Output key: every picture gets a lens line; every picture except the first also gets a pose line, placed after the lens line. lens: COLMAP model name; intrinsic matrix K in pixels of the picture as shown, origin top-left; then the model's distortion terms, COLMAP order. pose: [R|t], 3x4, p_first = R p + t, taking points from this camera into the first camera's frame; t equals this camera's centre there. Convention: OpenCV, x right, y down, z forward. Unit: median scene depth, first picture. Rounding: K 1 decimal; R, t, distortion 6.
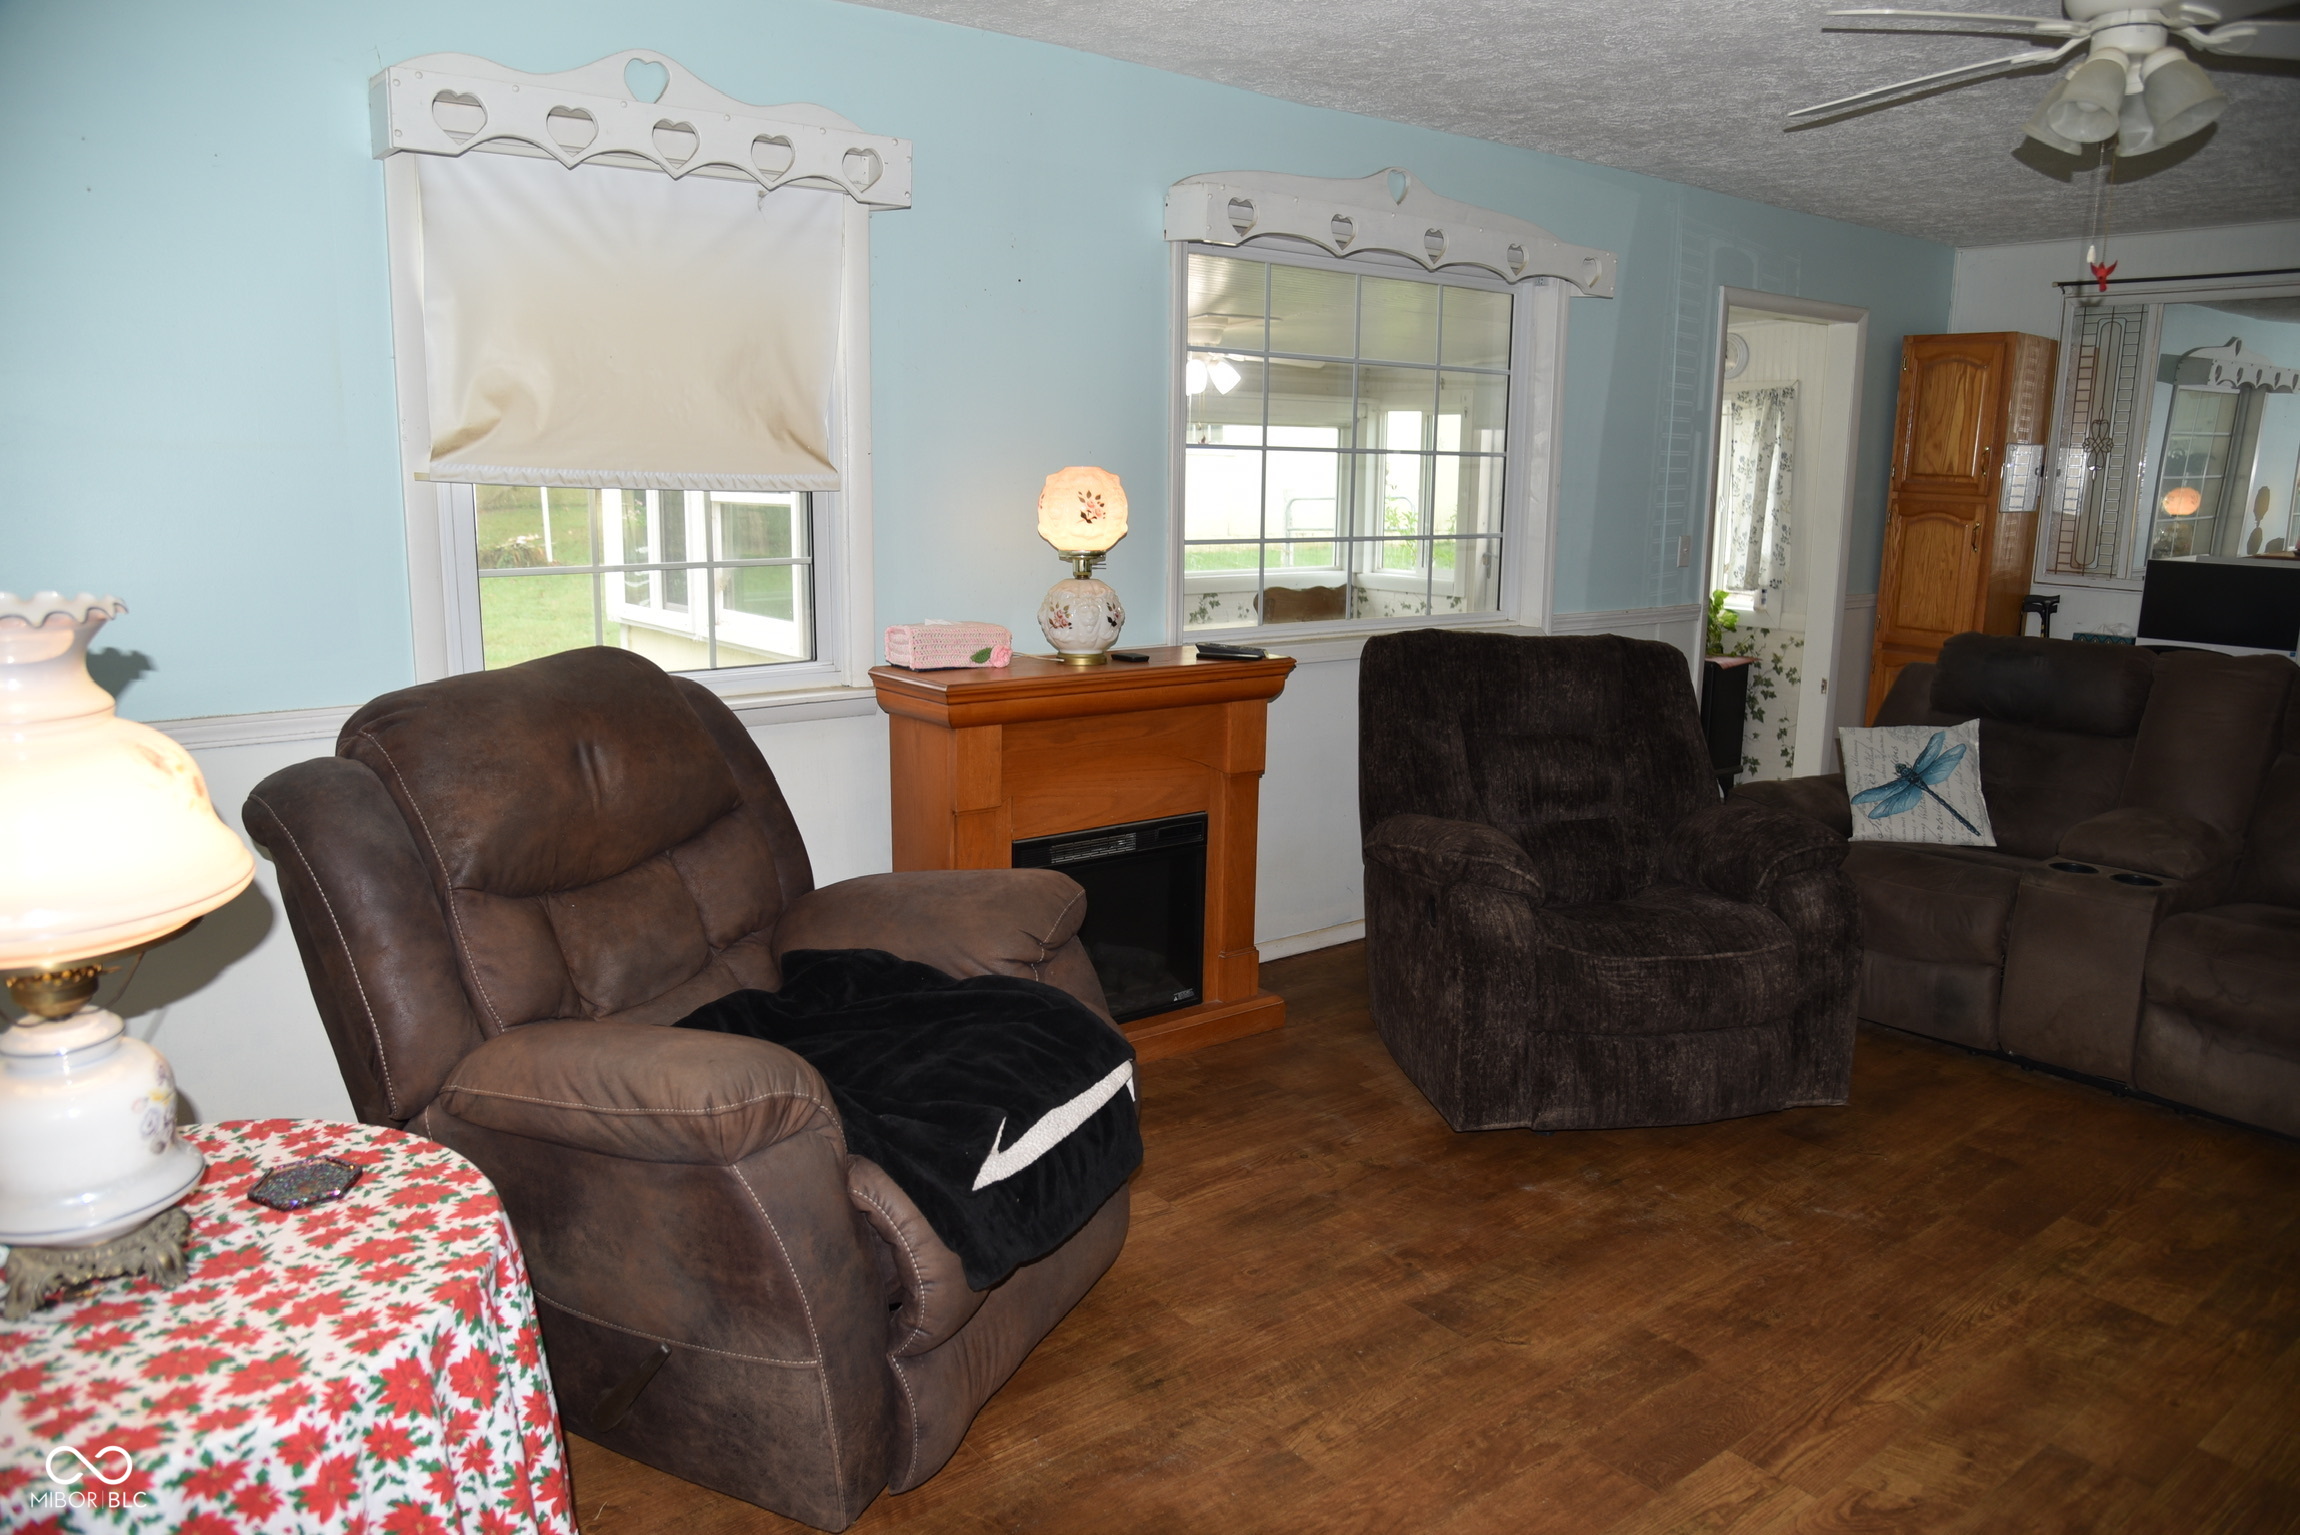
lens RADIAL K [[1572.8, 0, 1140.8], [0, 1572.8, 780.4], [0, 0, 1]] dist [-0.115722, 0.068074]
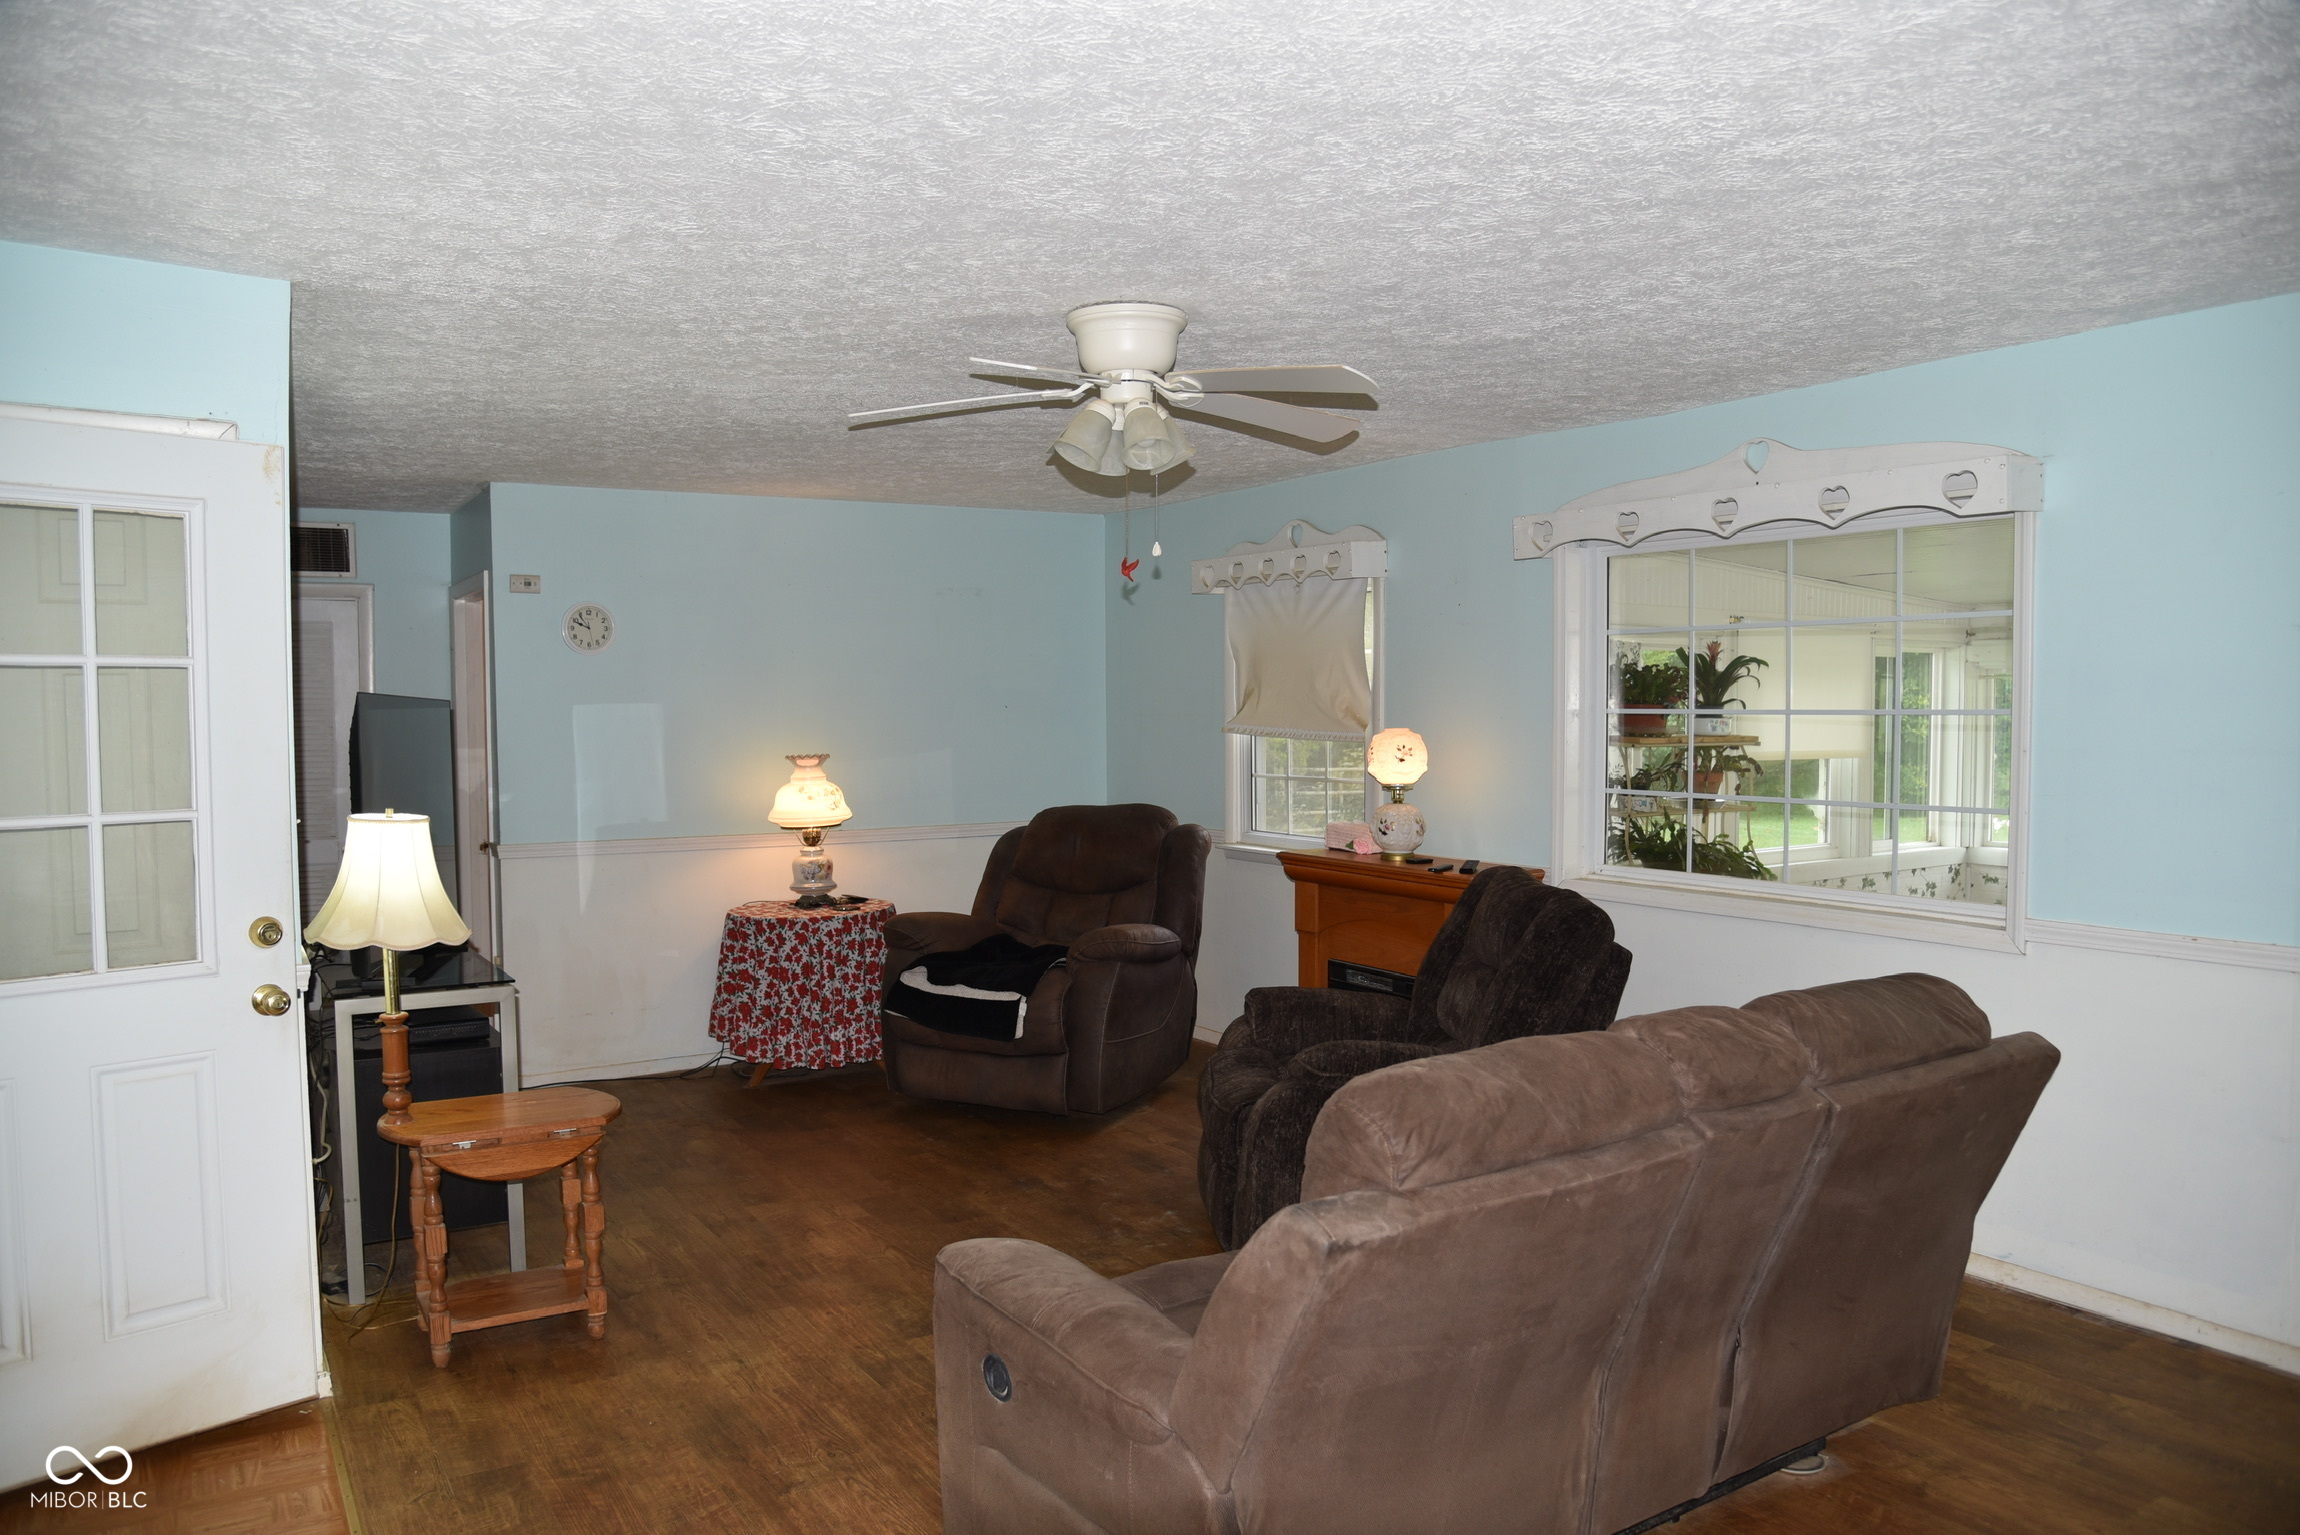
lens RADIAL K [[1572.8, 0, 1140.8], [0, 1572.8, 780.4], [0, 0, 1]] dist [-0.115722, 0.068074]
pose [[-0.096149, 0.035050, -0.994750, 1.616827], [-0.193527, 0.979650, 0.053224, -0.198969], [0.976372, 0.197629, -0.087409, 0.972973]]
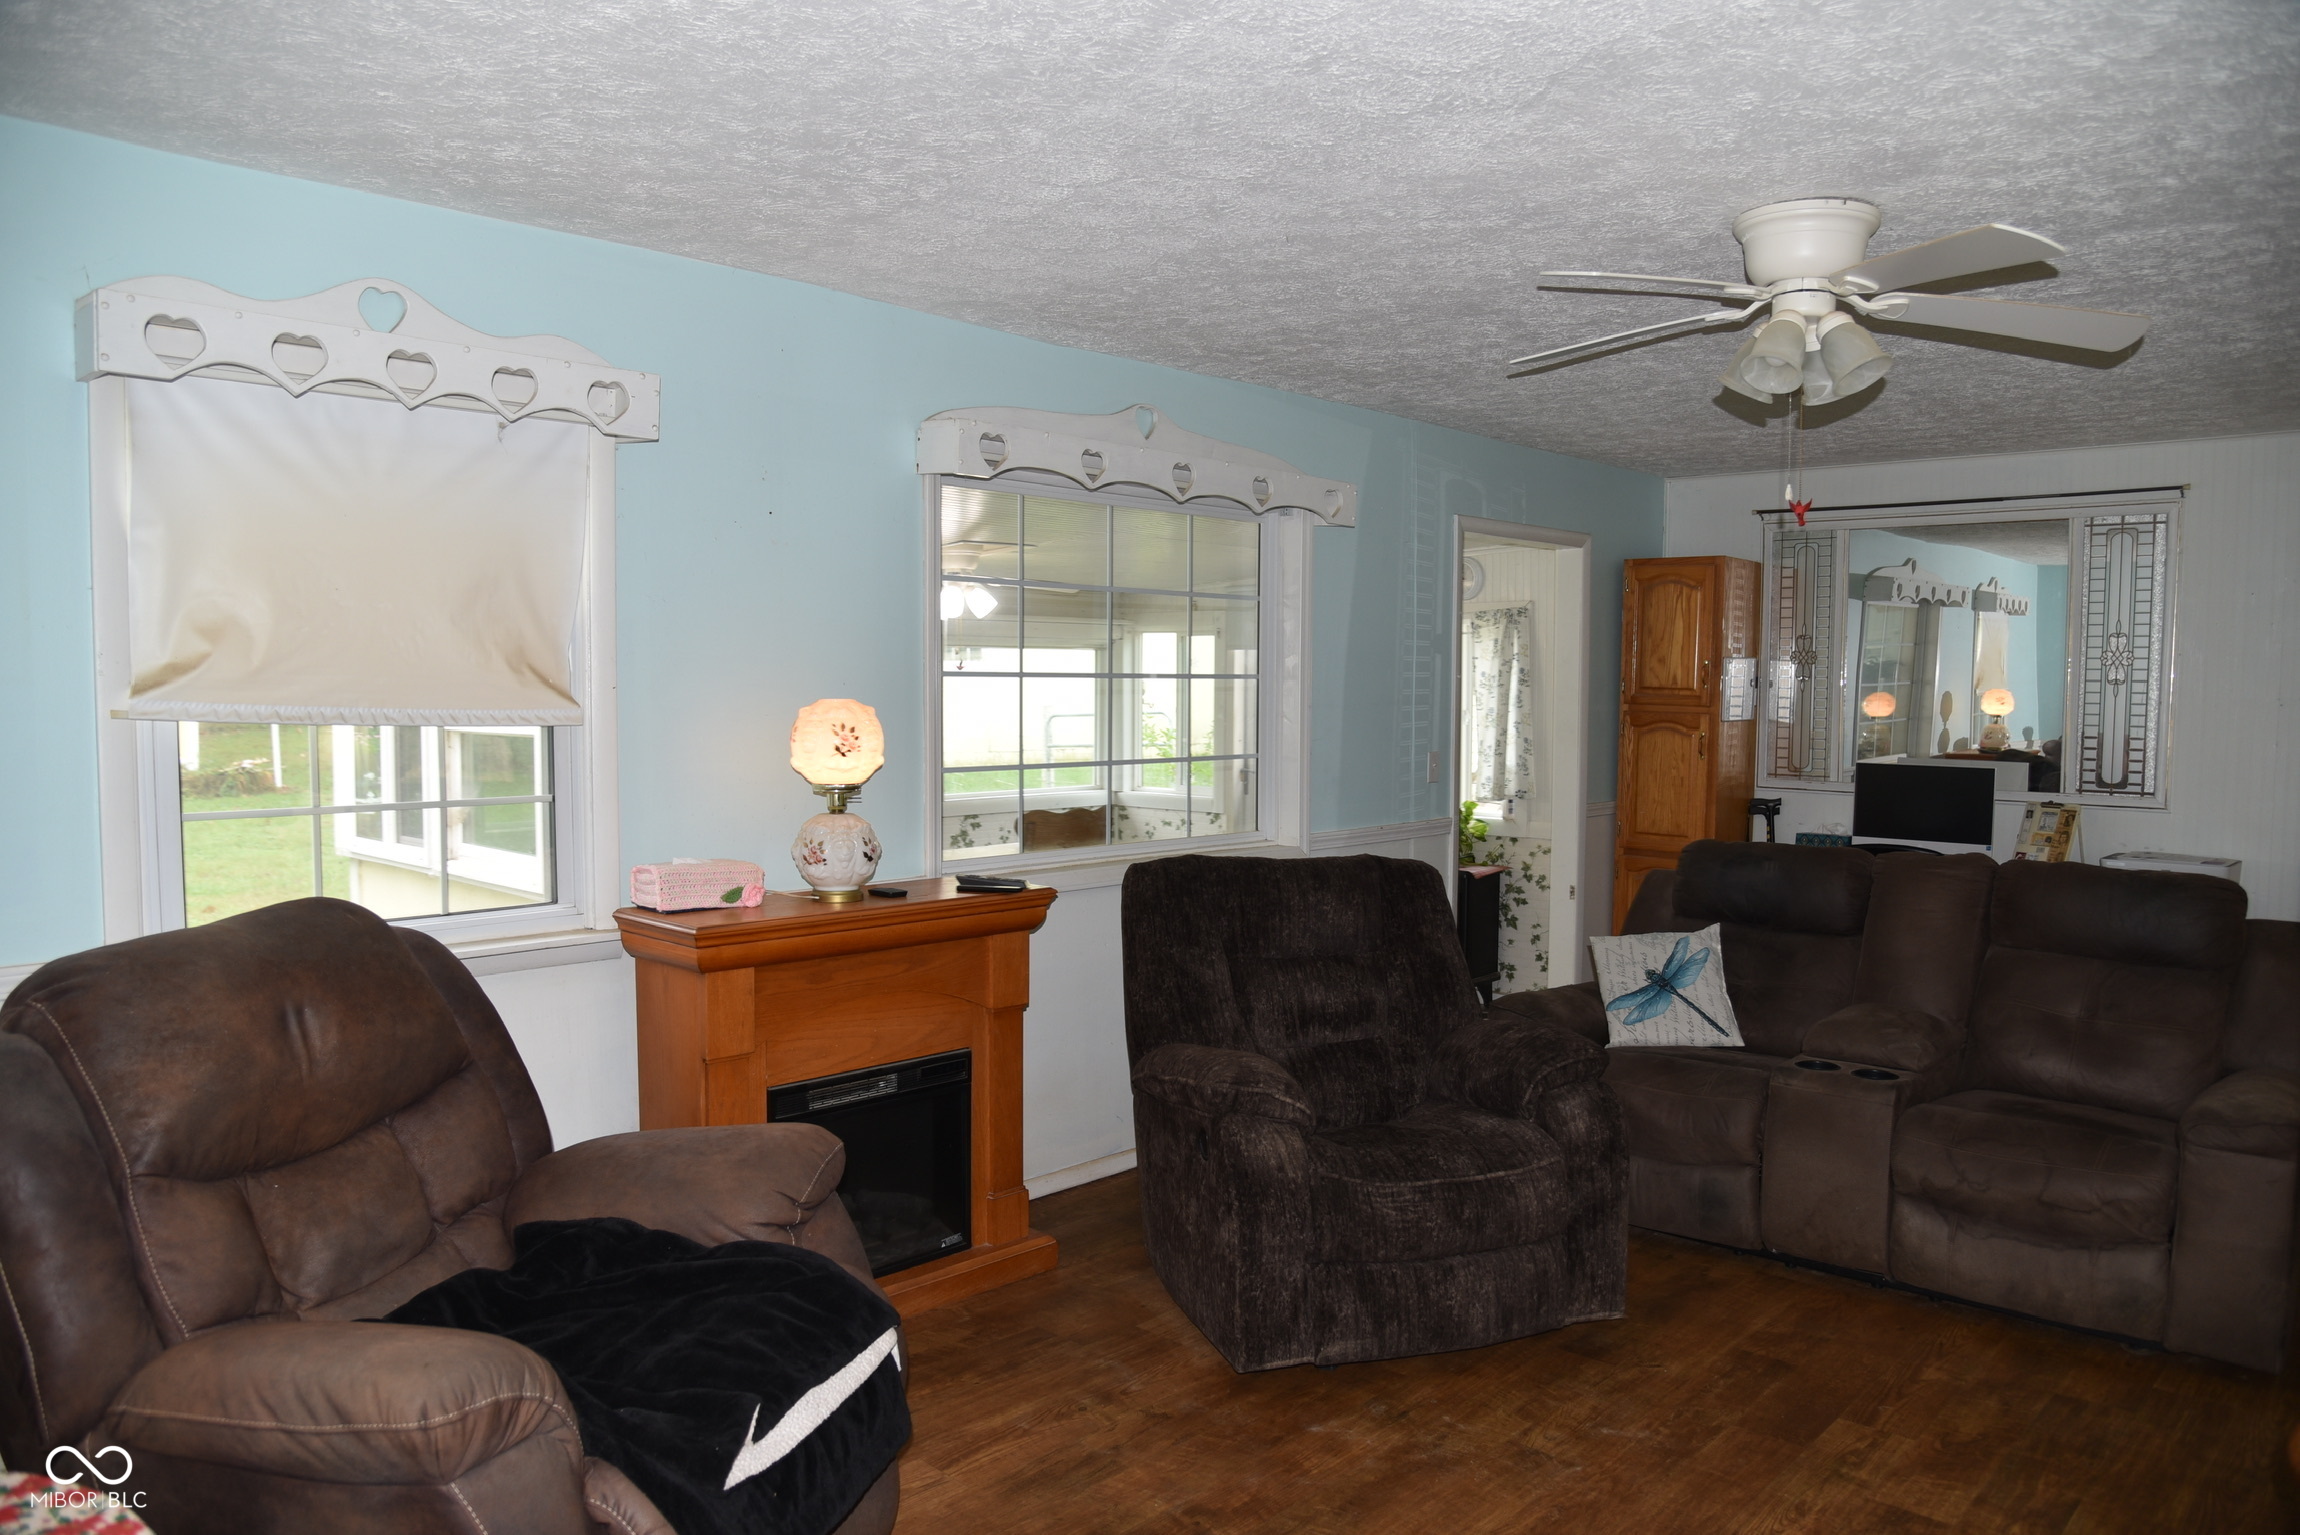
lens RADIAL K [[1574.5, 0, 1140.4], [0, 1574.5, 782.7], [0, 0, 1]] dist [-0.116794, 0.073818]
pose [[0.988571, -0.016163, 0.149886, 0.003746], [0.036087, 0.990702, -0.131178, -0.013833], [-0.146372, 0.135088, 0.979963, 0.015139]]
